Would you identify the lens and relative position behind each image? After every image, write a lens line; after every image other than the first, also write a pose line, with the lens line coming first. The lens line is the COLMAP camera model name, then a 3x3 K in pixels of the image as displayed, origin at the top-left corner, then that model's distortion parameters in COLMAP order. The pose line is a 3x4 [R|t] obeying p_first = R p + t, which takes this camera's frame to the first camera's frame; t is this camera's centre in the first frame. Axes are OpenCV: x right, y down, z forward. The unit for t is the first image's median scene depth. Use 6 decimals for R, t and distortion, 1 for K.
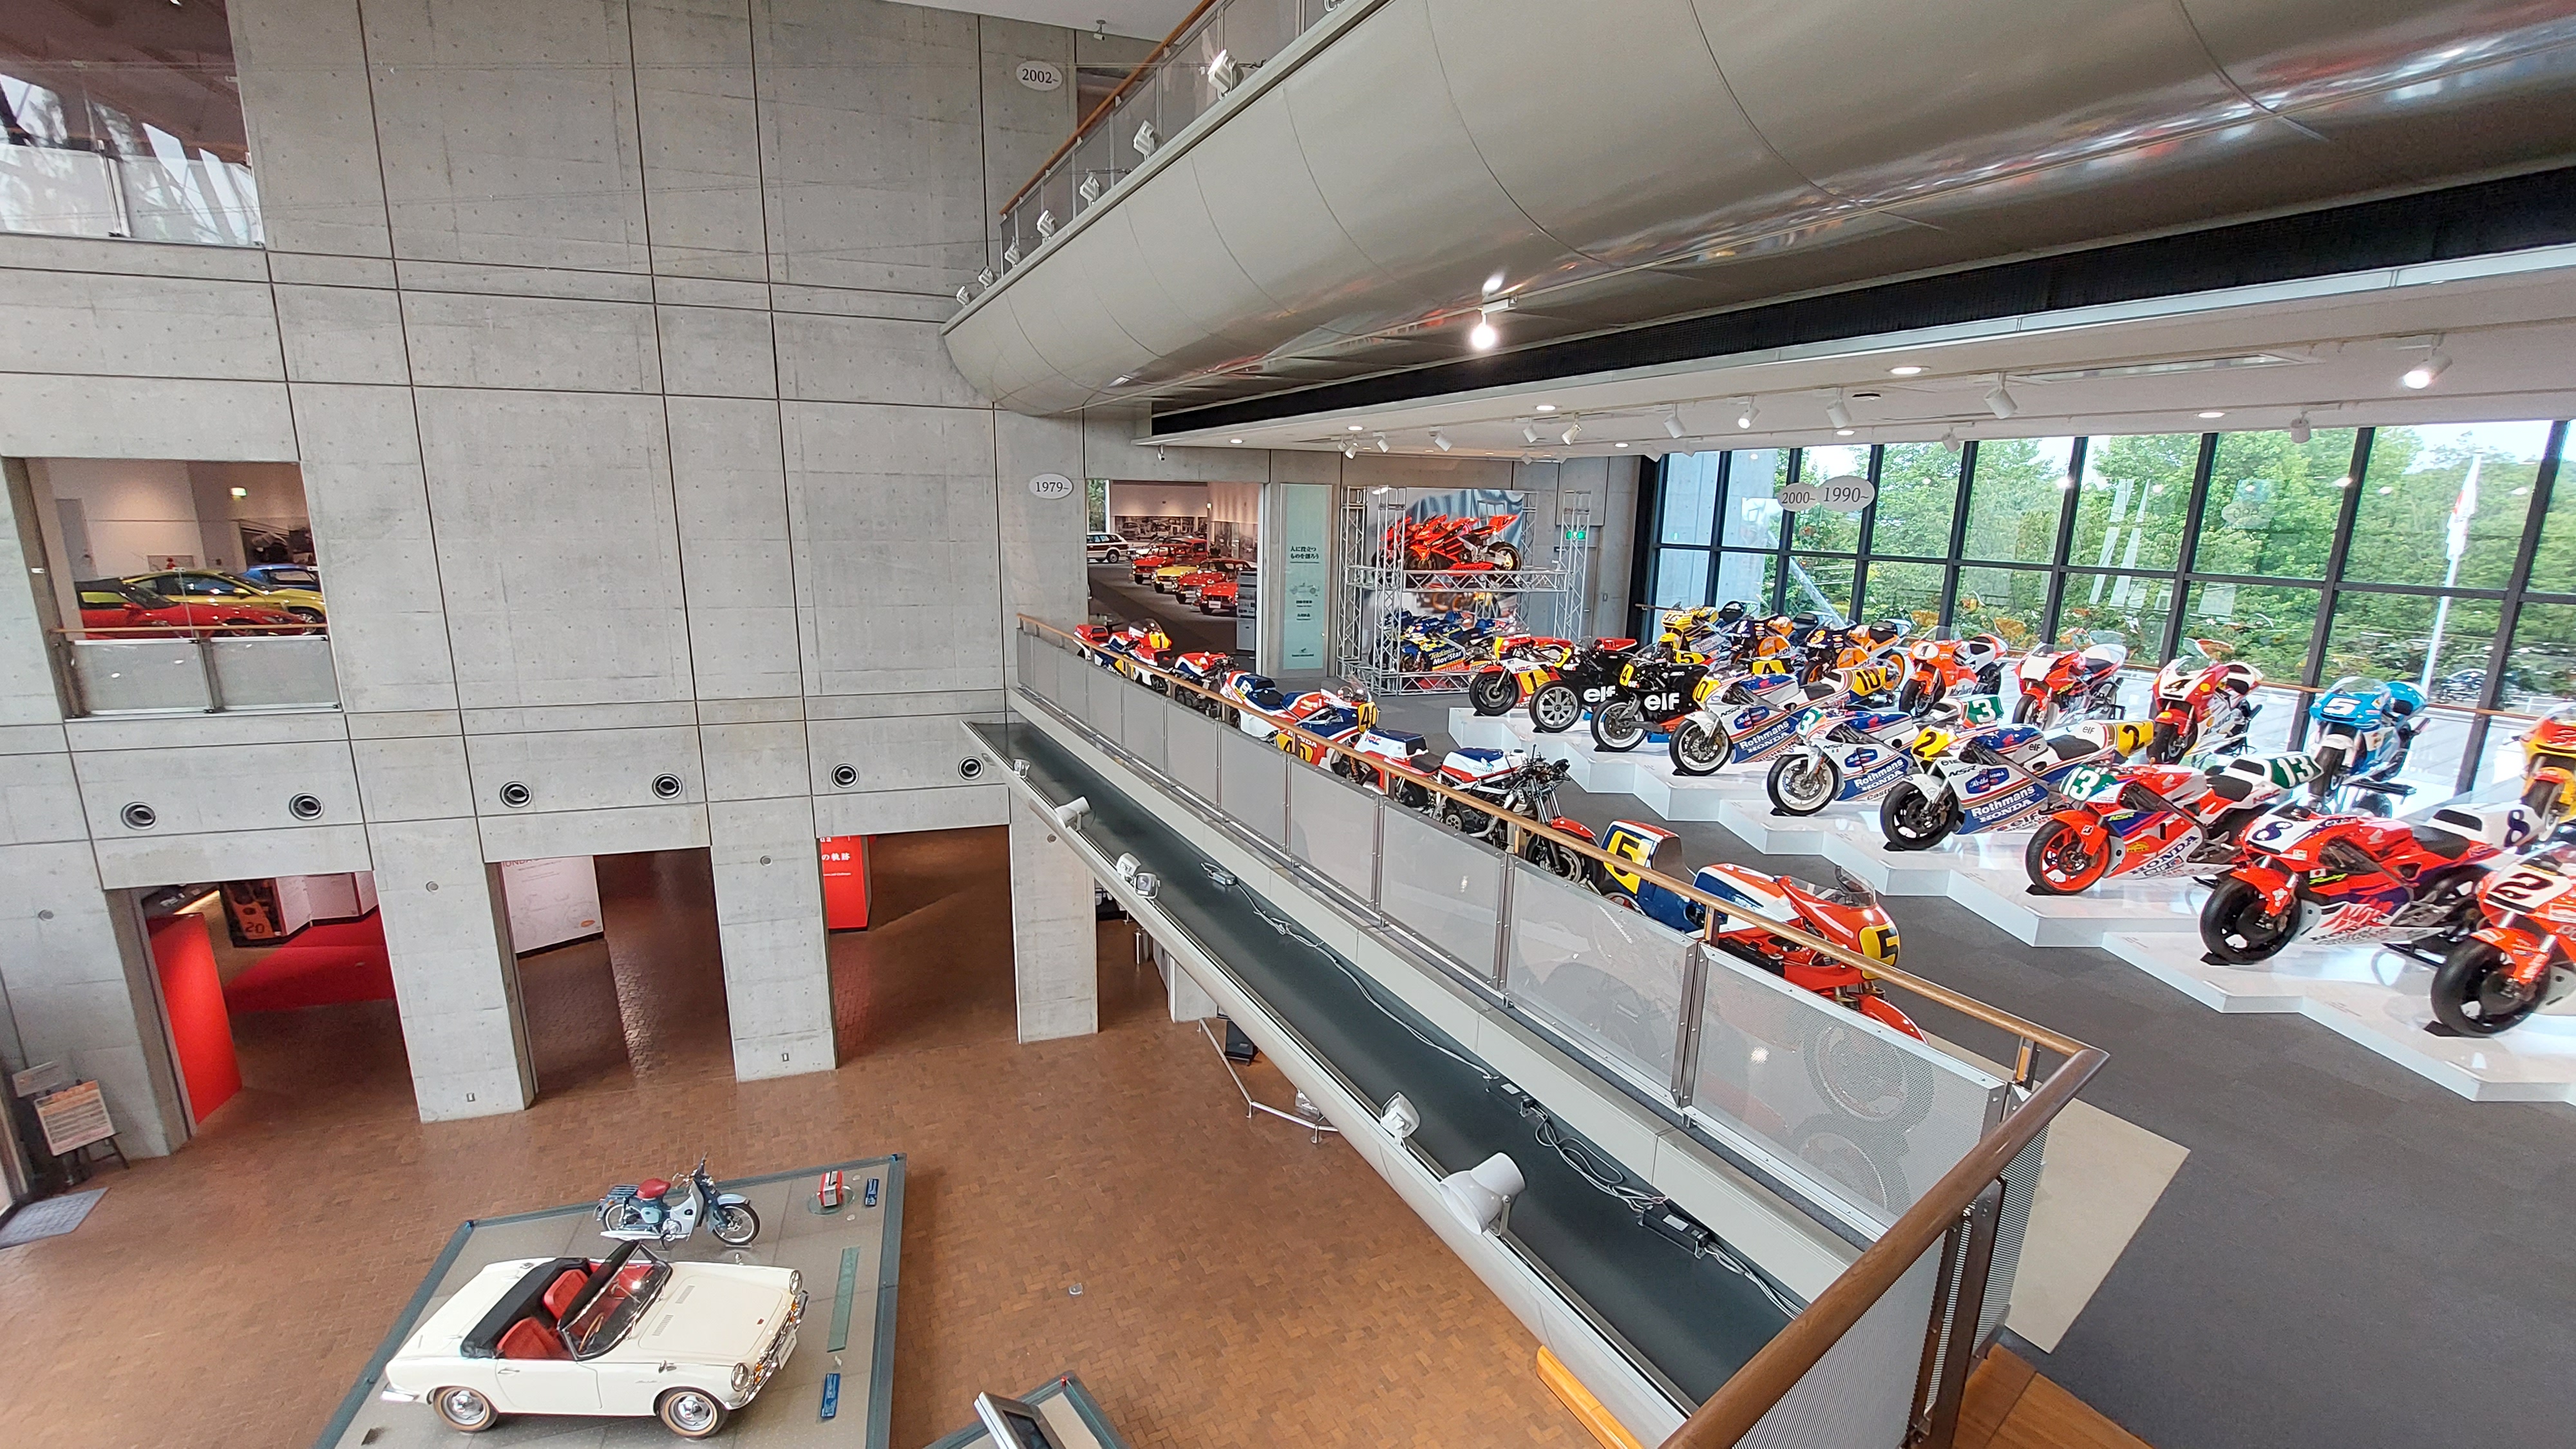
lens RADIAL K [[1013.3, 0, 1288.9], [0, 1013.3, 733.5], [0, 0, 1]] dist [-0.022732, 0.001586]
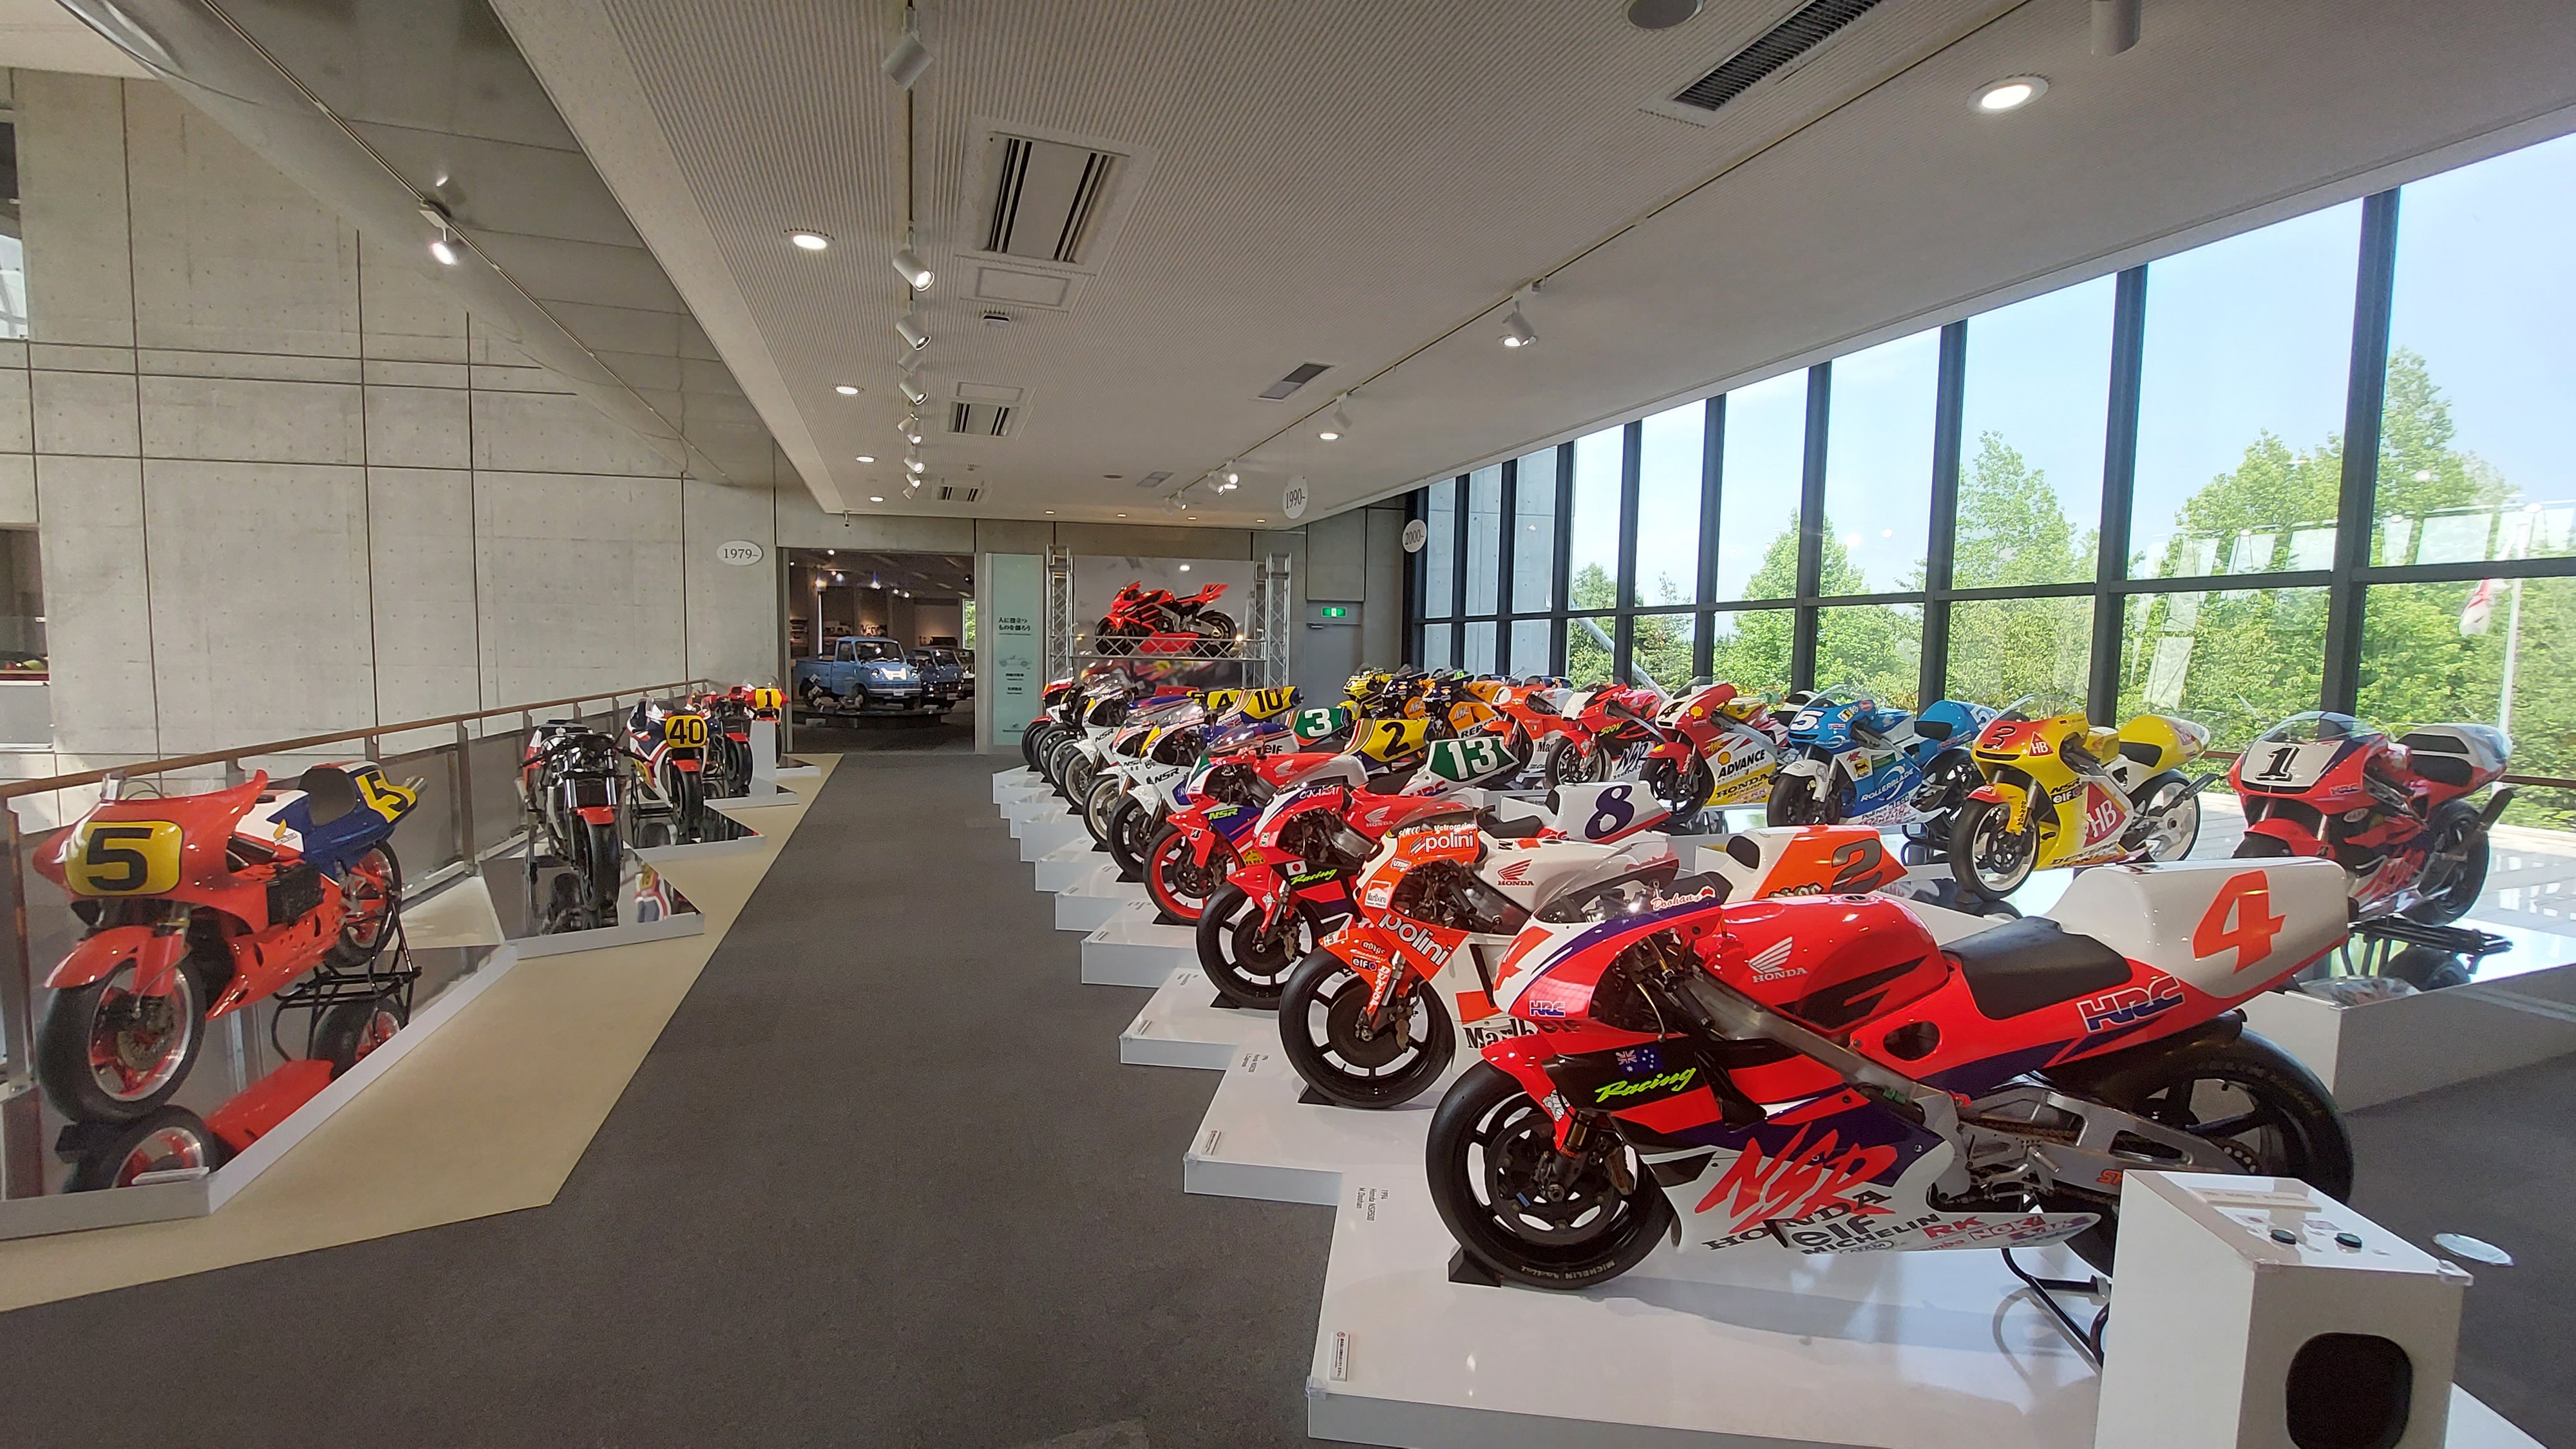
lens RADIAL K [[1013.3, 0, 1292.0], [0, 1013.3, 735.7], [0, 0, 1]] dist [-0.022732, 0.001586]
pose [[0.990705, 0.011668, -0.135526, 0.635225], [-0.030877, 0.989597, -0.140516, 0.083686], [0.132477, 0.143395, 0.980759, 0.163915]]
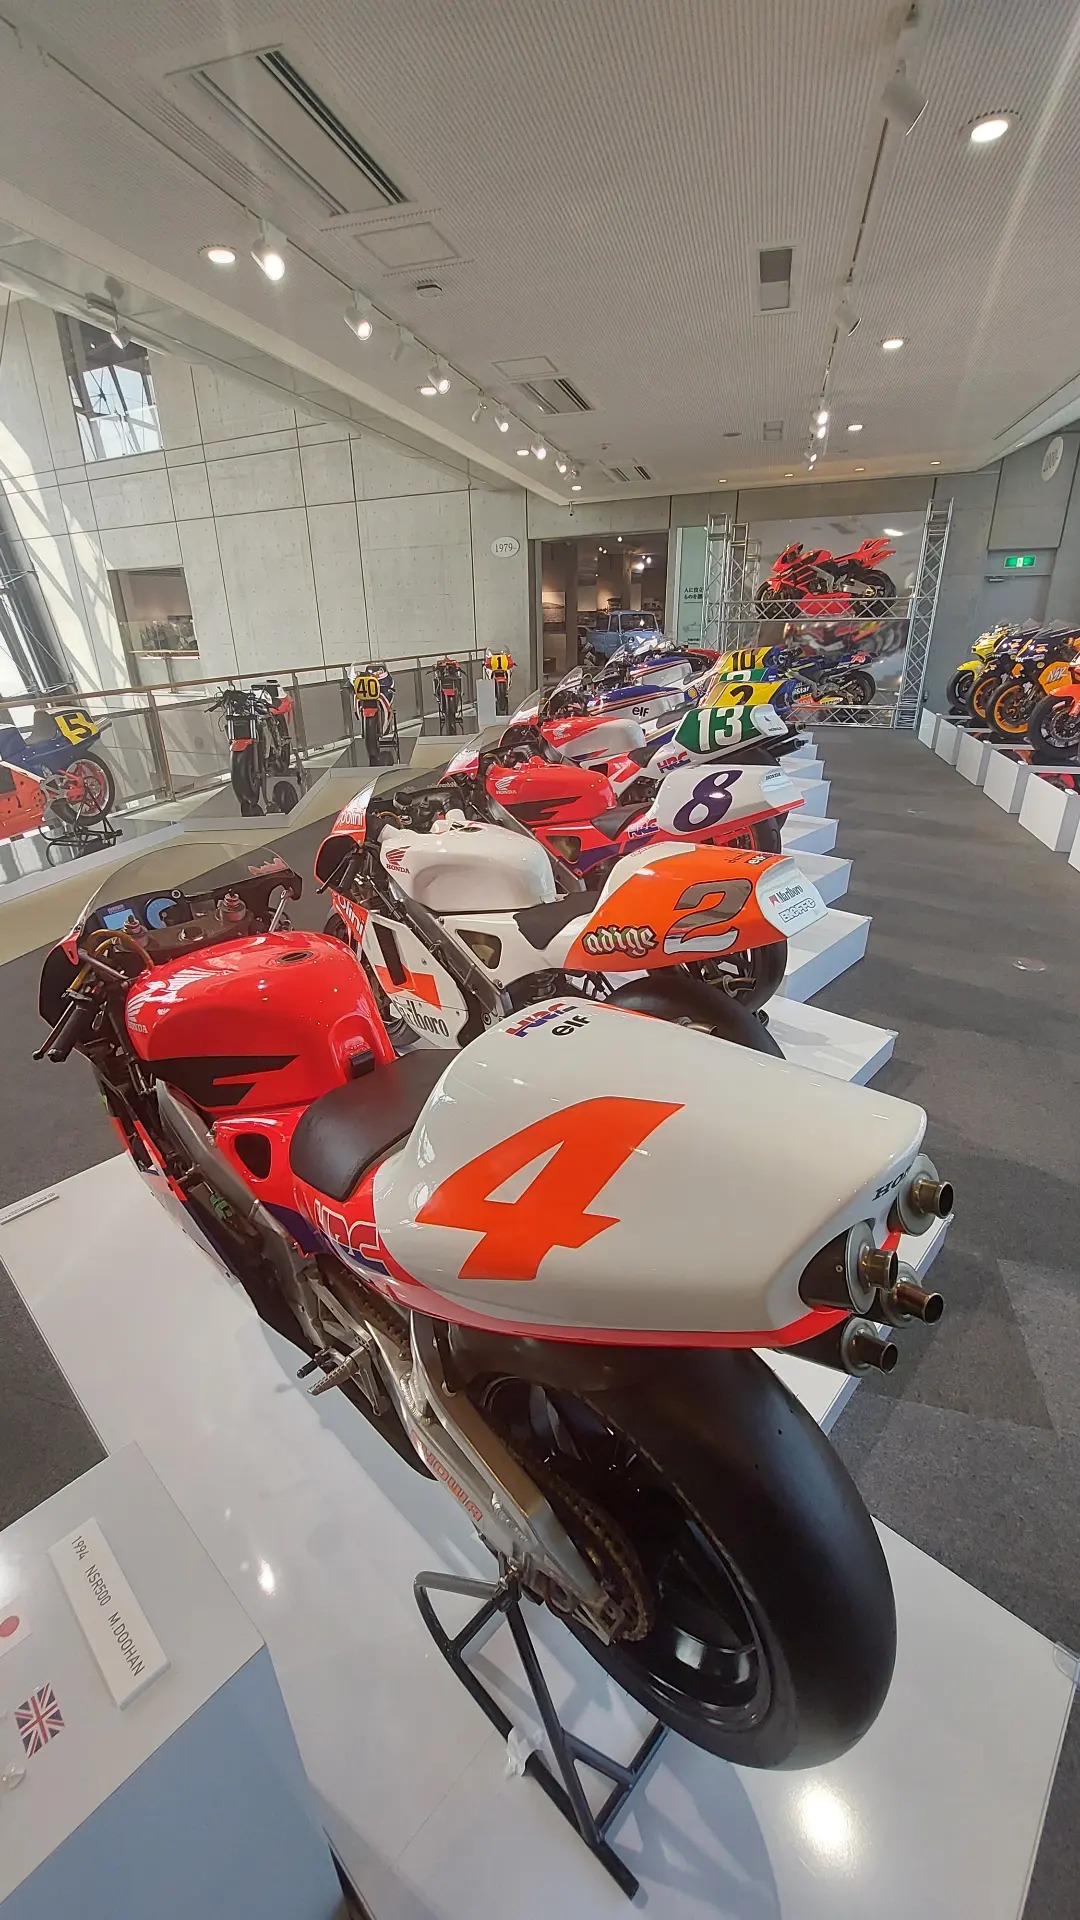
lens RADIAL K [[765.5, 0, 539.4], [0, 765.5, 953.4], [0, 0, 1]] dist [-0.016656, -0.000216]
pose [[0.722499, 0.244997, -0.646507, 0.836224], [-0.118079, 0.965096, 0.233769, 0.050567], [0.681214, -0.092559, 0.726210, 0.342797]]
